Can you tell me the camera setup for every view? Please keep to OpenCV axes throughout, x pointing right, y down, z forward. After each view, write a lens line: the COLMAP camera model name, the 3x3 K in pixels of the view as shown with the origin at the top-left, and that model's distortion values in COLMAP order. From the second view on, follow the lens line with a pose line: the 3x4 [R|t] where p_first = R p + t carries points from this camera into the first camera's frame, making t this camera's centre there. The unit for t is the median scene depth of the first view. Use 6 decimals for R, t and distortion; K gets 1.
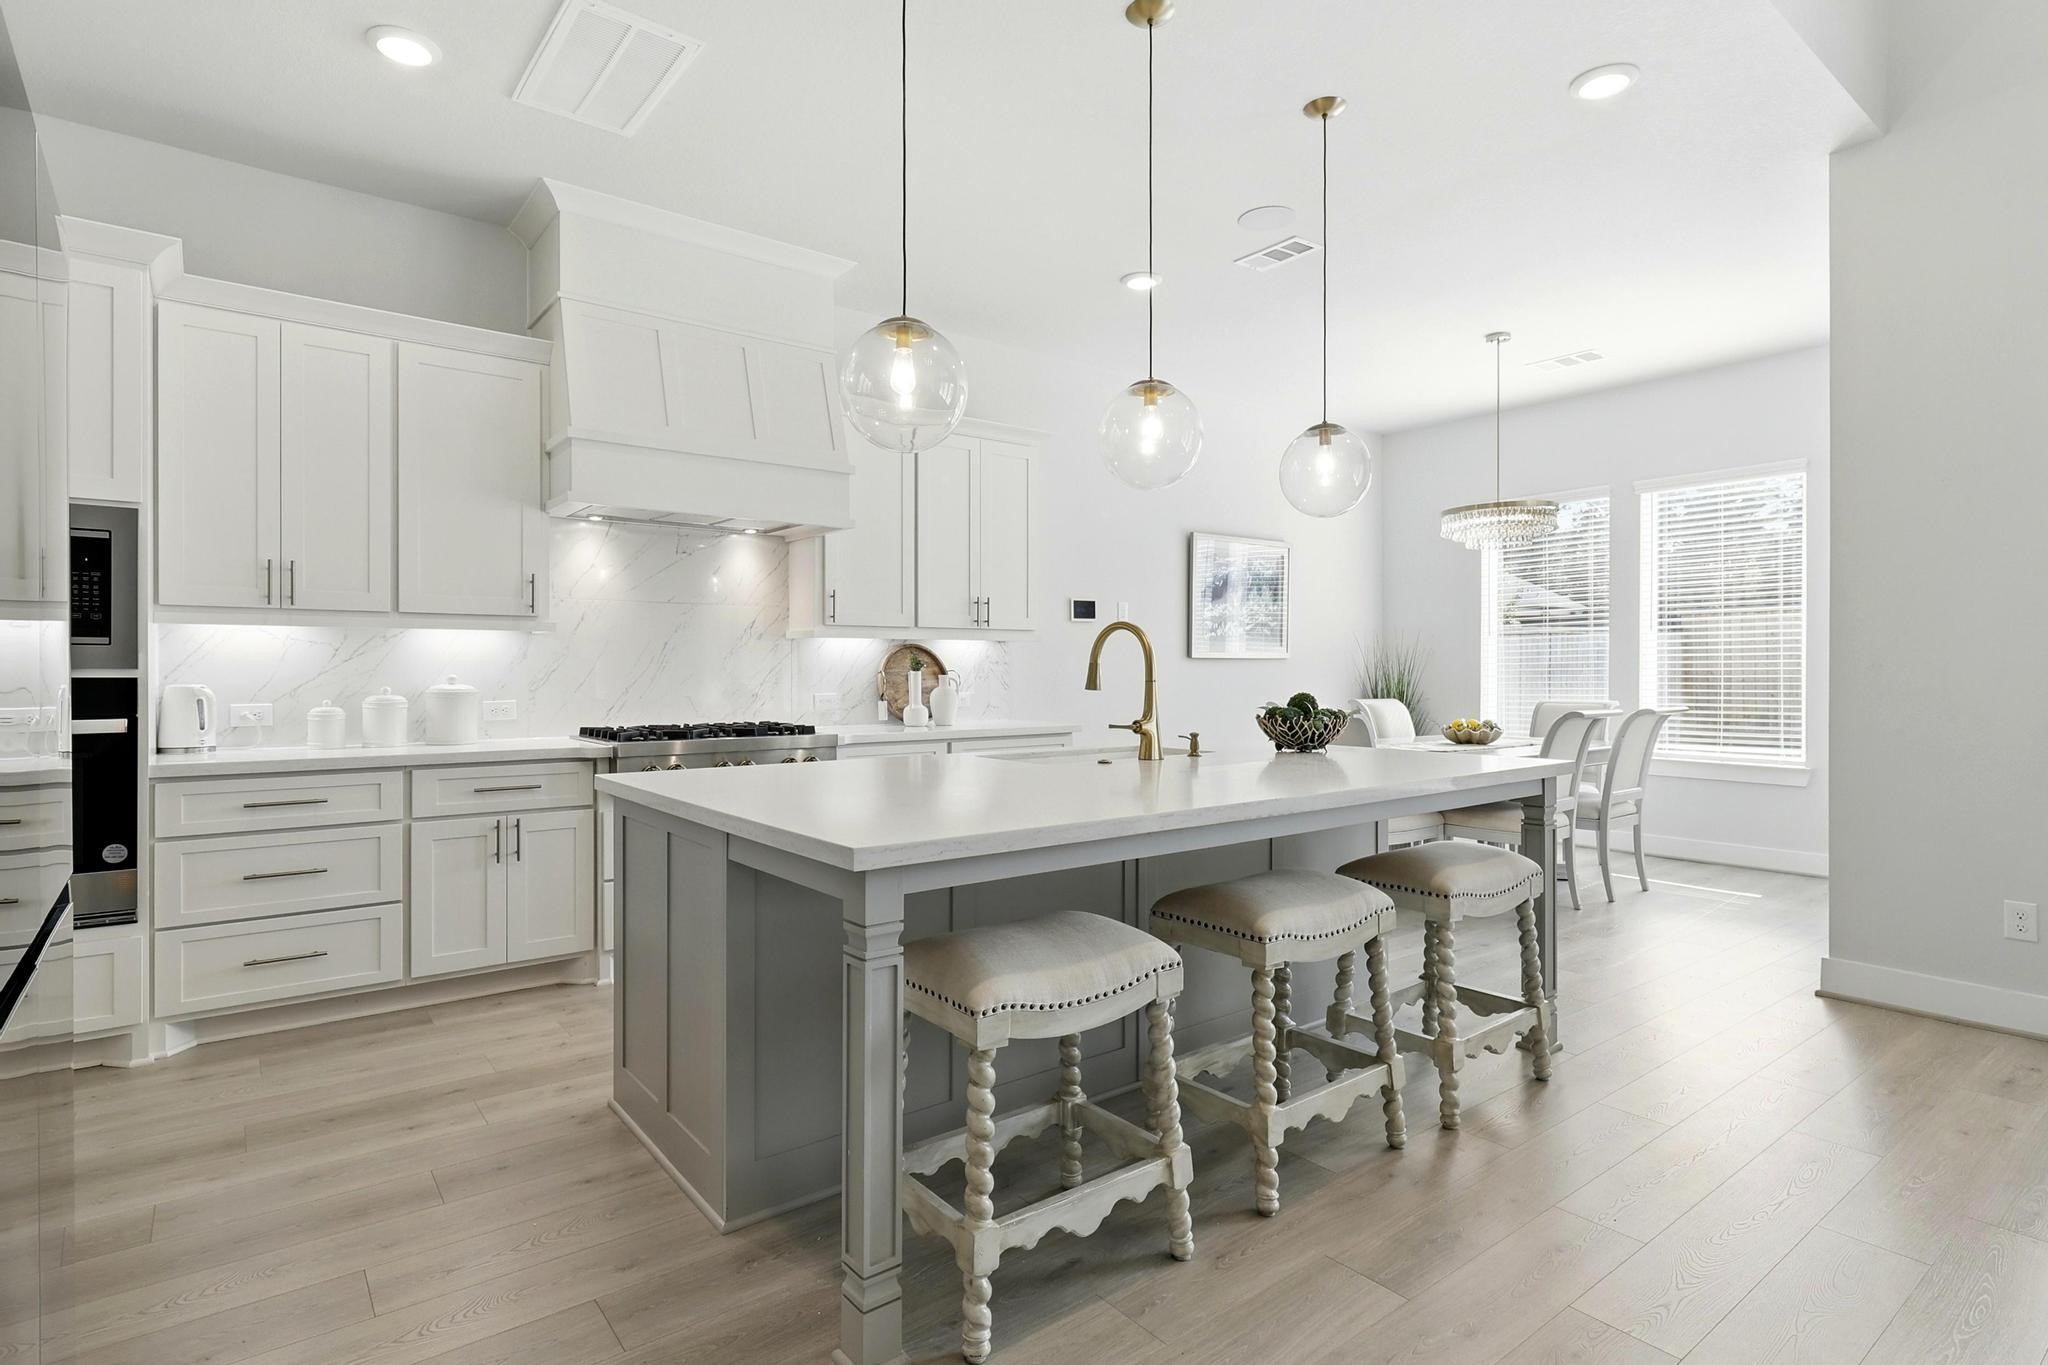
lens RADIAL K [[1030.4, 0, 1032.3], [0, 1030.4, 673.6], [0, 0, 1]] dist [0.001374, 0.000230]
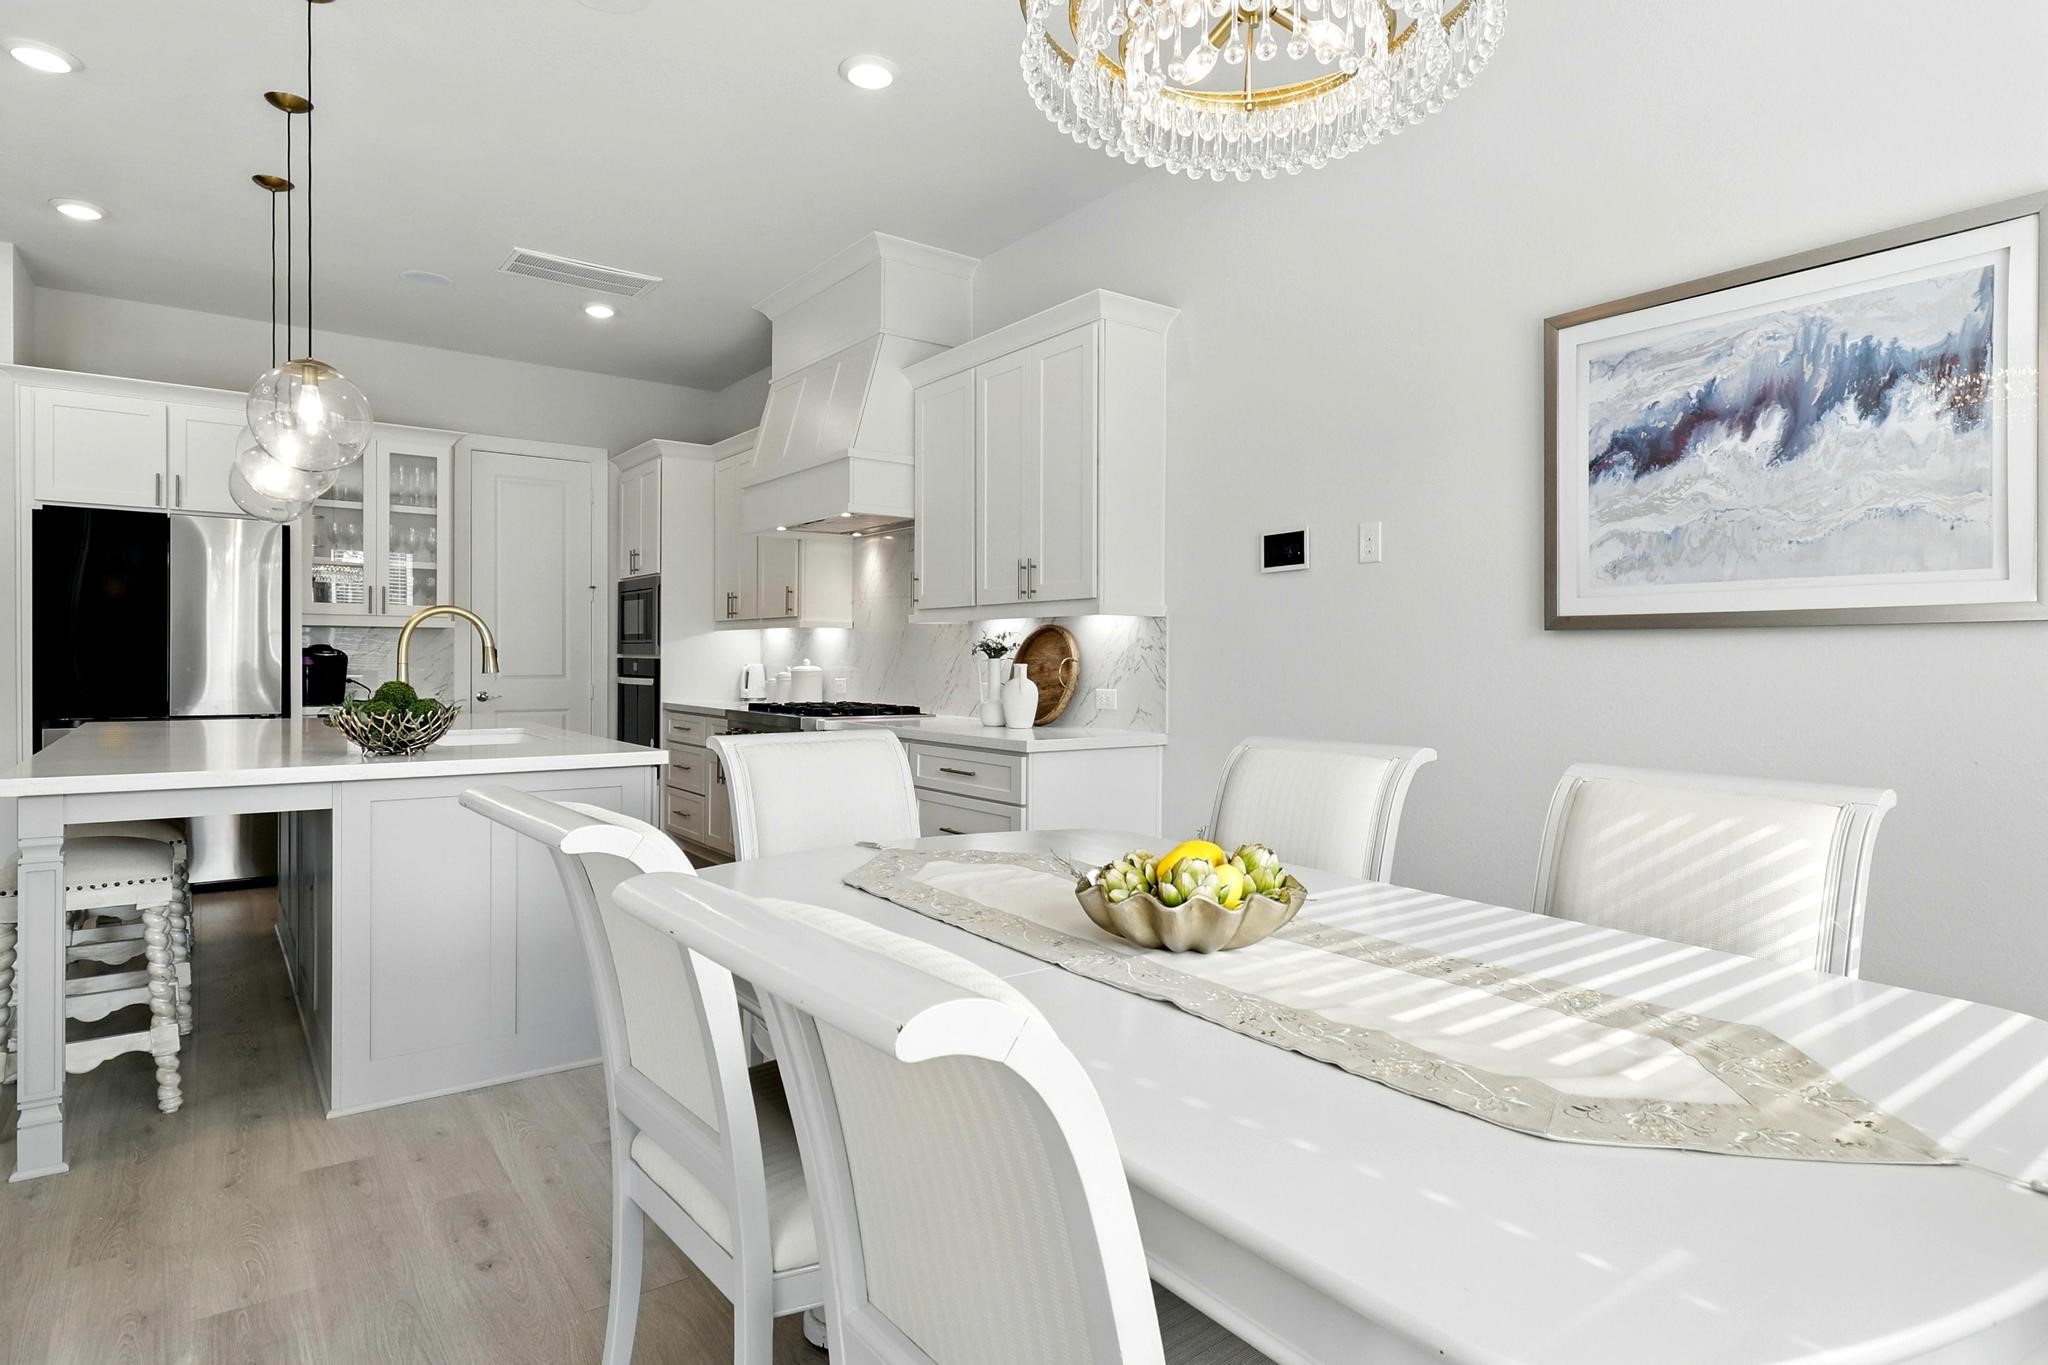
lens RADIAL K [[1109.8, 0, 1026.9], [0, 1109.8, 679.8], [0, 0, 1]] dist [0.013761, 0.000101]
pose [[-0.023220, 0.017020, -0.999585, 1.110469], [-0.013606, 0.999757, 0.017339, -0.002213], [0.999638, 0.014003, -0.022983, 1.511798]]
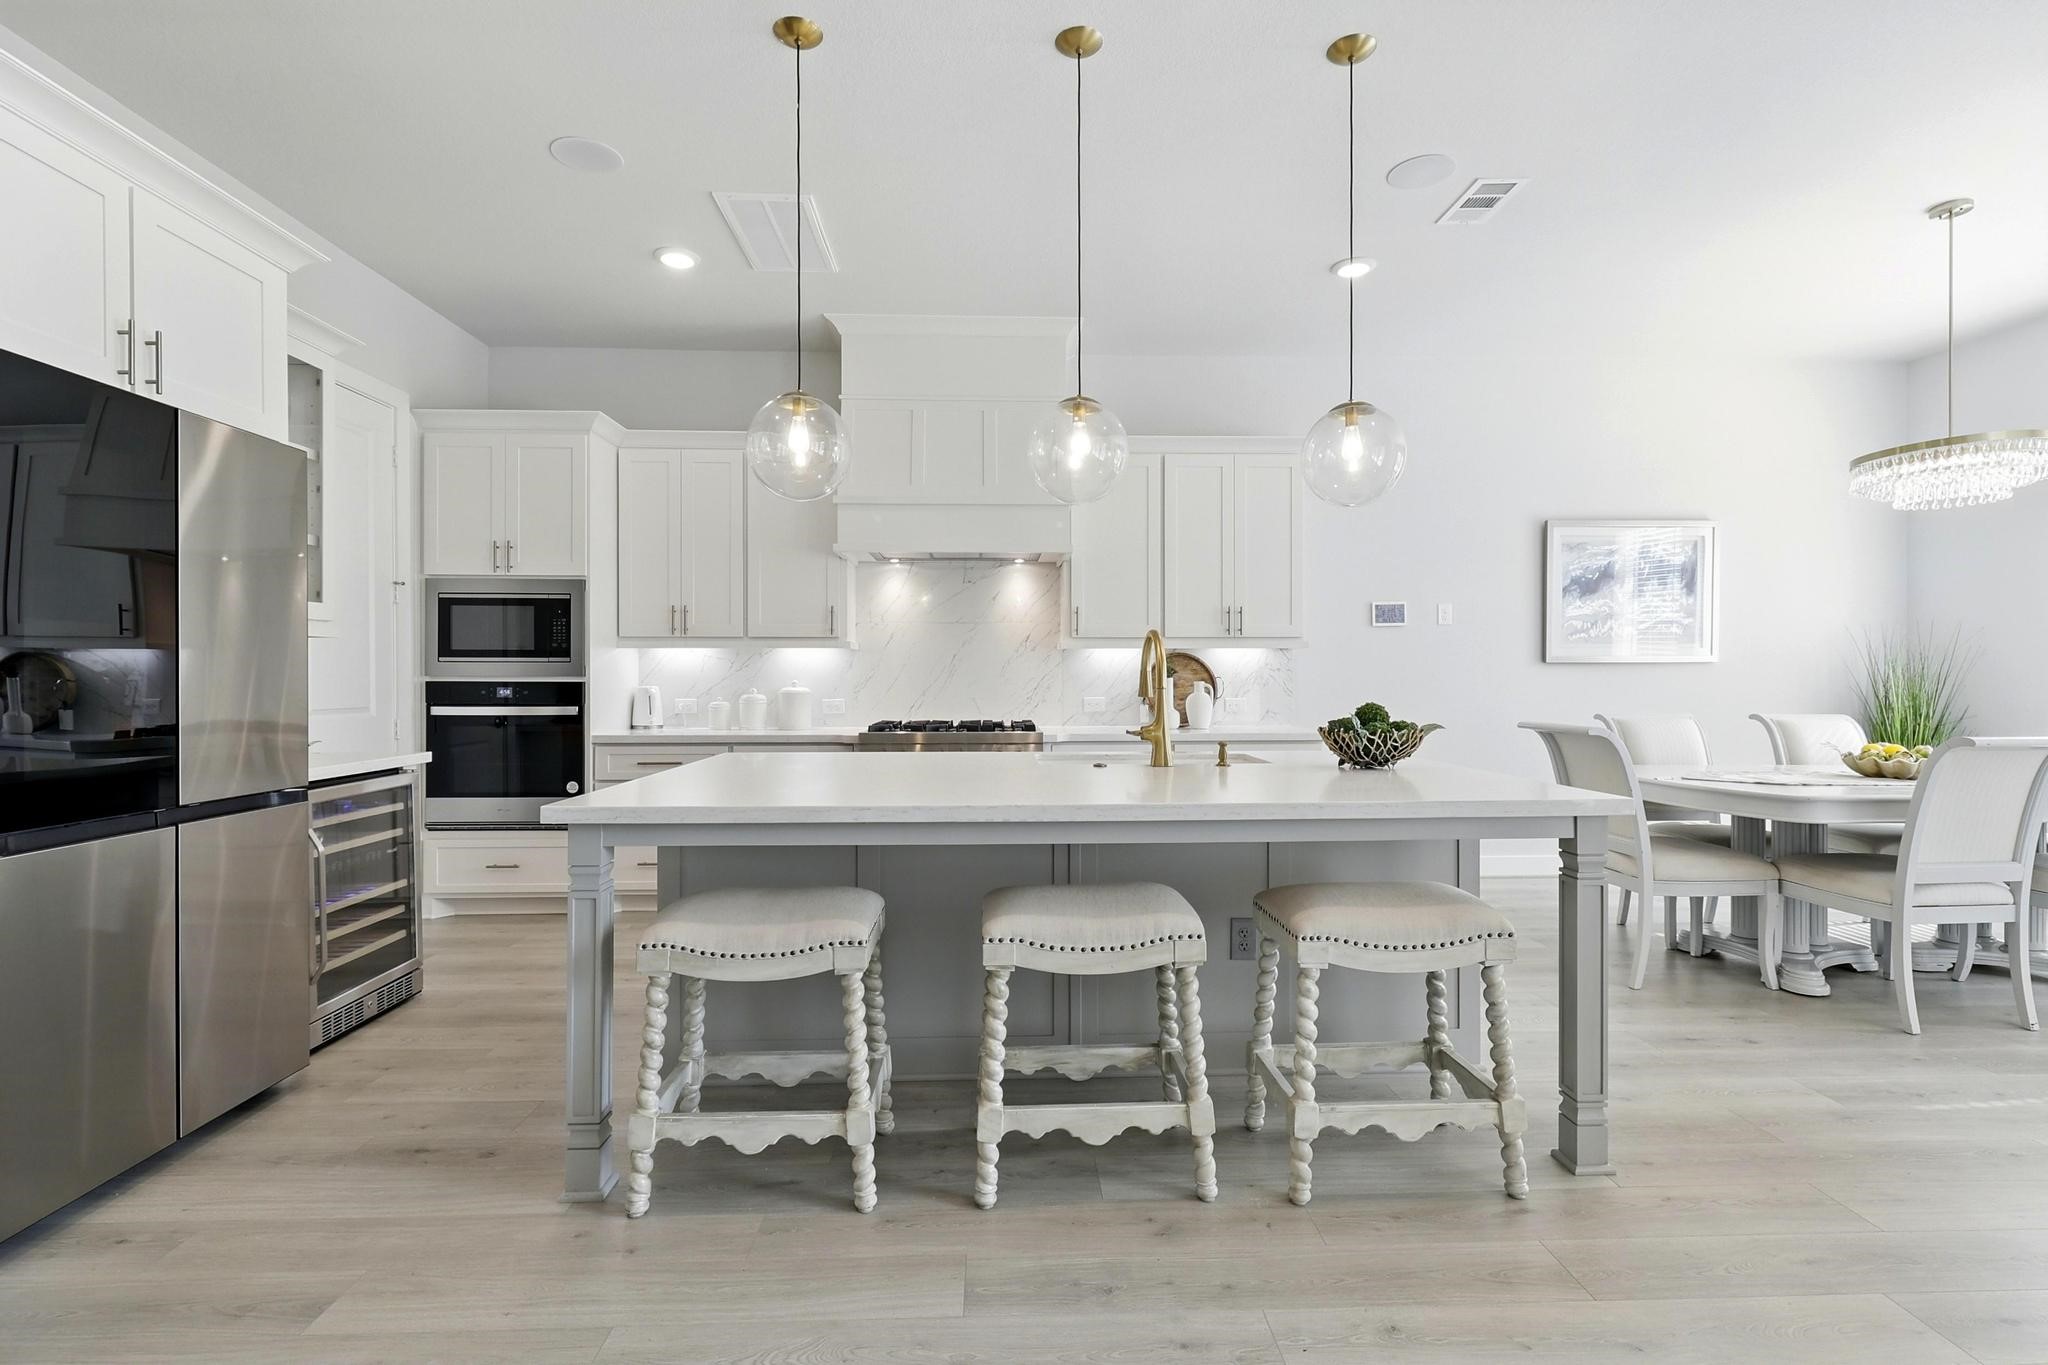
lens RADIAL K [[946.6, 0, 1026.6], [0, 946.6, 680.7], [0, 0, 1]] dist [0.002868, -0.000283]
pose [[0.810937, 0.002211, -0.585129, 0.501025], [-0.001612, 0.999998, 0.001544, -0.001040], [0.585131, -0.000309, 0.810939, 0.159594]]
